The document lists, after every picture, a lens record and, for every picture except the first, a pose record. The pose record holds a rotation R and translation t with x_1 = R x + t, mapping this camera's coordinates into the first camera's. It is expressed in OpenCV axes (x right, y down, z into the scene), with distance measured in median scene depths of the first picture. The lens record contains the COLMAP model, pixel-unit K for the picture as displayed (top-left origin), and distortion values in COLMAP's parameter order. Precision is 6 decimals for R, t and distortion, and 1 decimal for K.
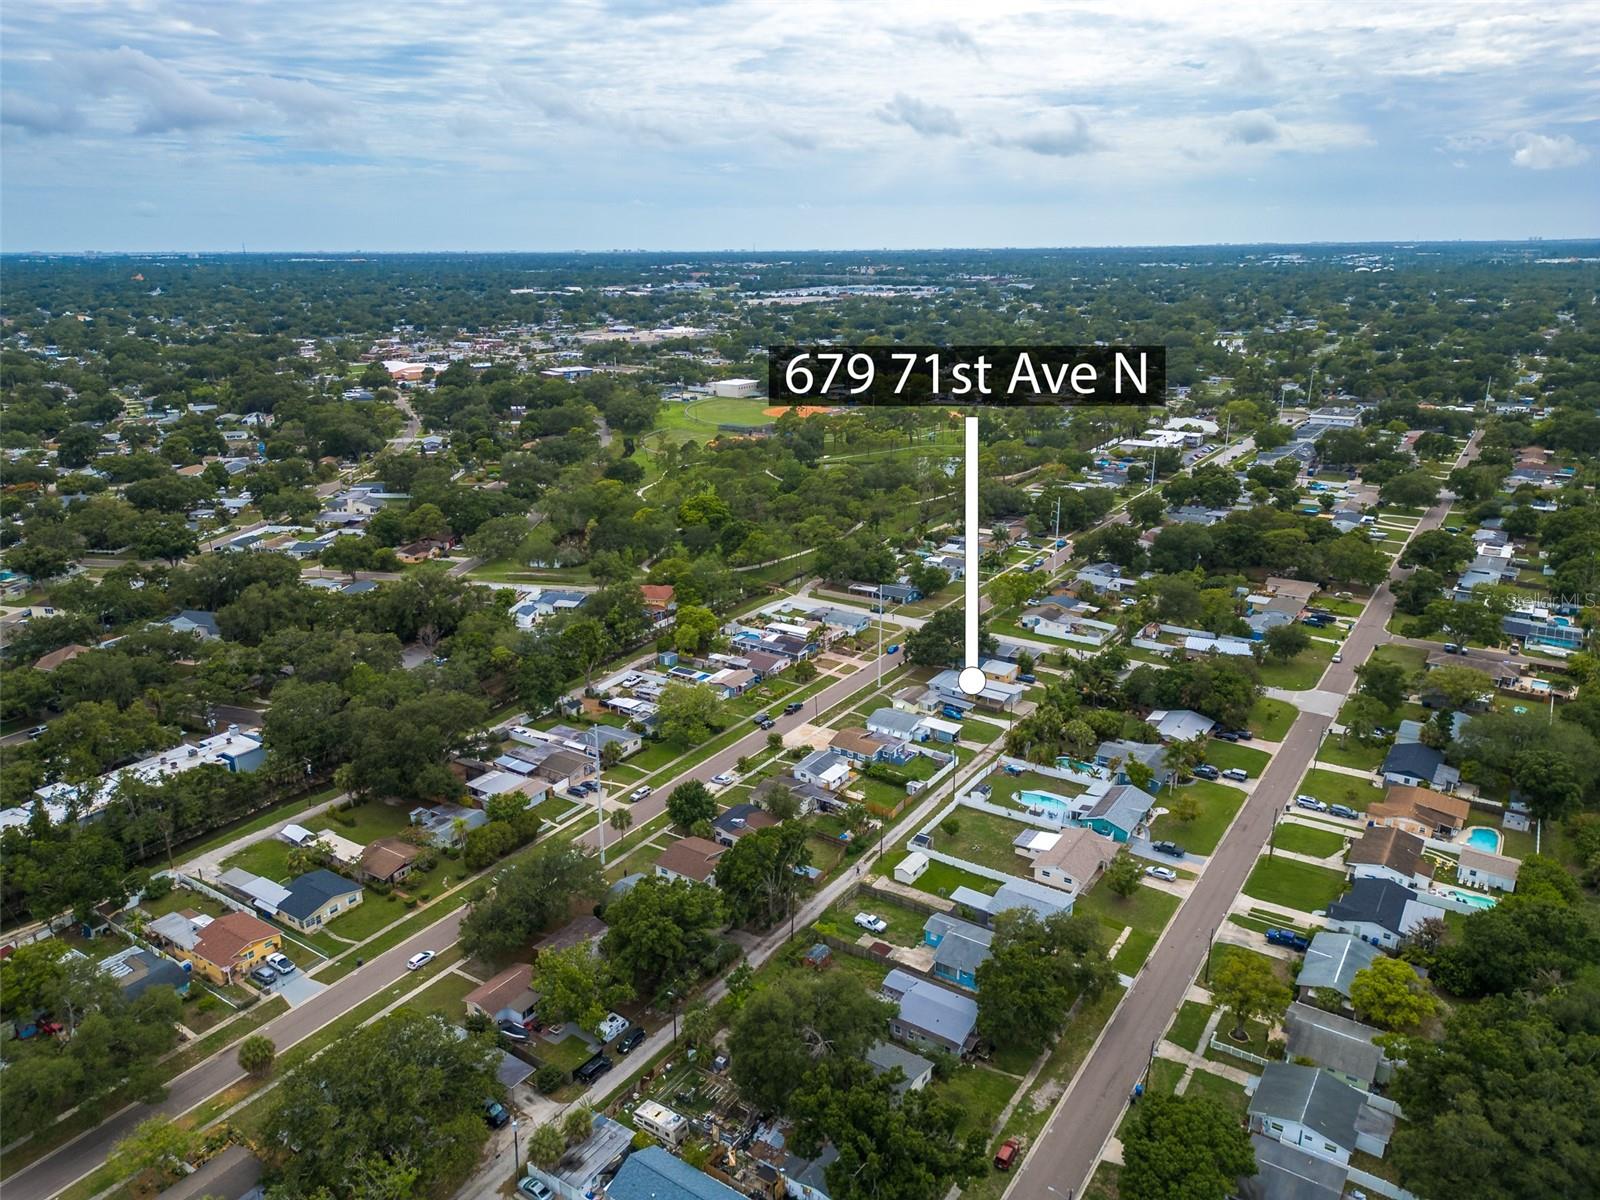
lens RADIAL K [[1115.8, 0, 800.0], [0, 1115.8, 600.0], [0, 0, 1]] dist [0.081308, -0.093089]
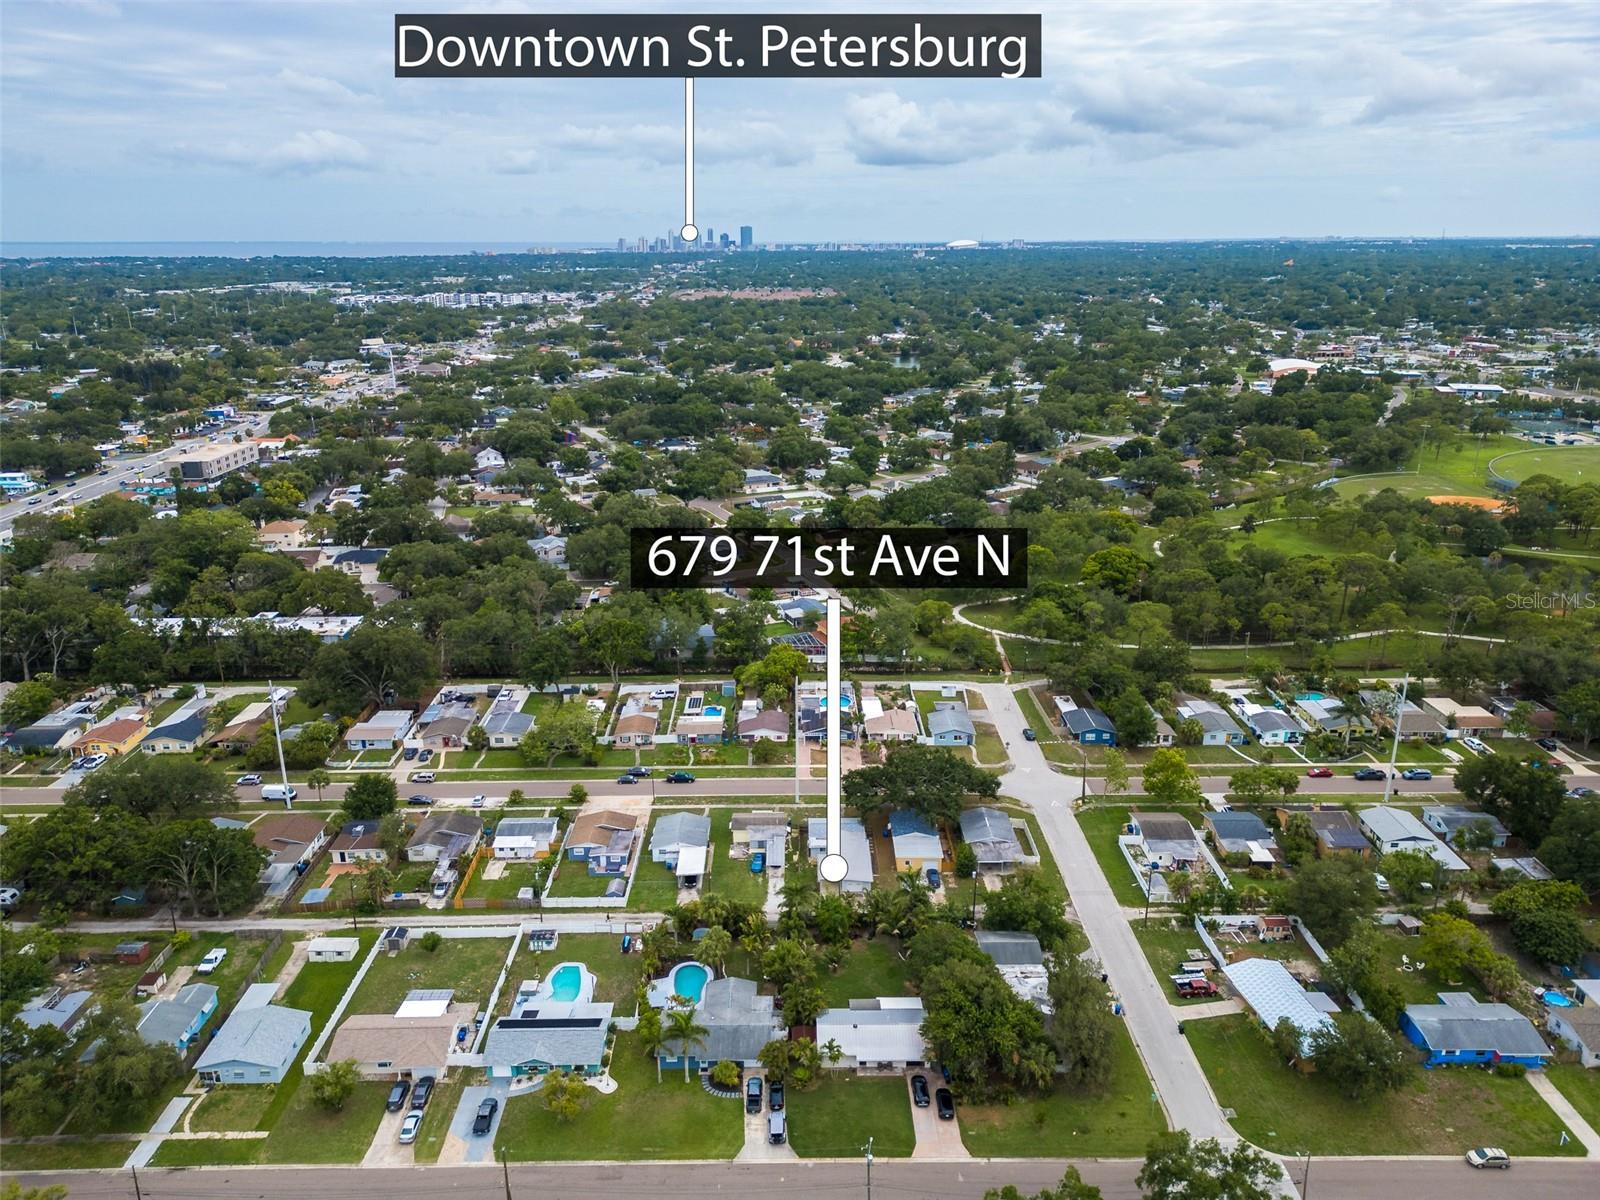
lens RADIAL K [[1120.3, 0, 797.0], [0, 1120.3, 596.2], [0, 0, 1]] dist [0.066137, -0.057342]
pose [[0.559140, 0.253980, -0.789213, 0.640825], [-0.247635, 0.959628, 0.133379, -0.163432], [0.791227, 0.120860, 0.599461, 0.485296]]
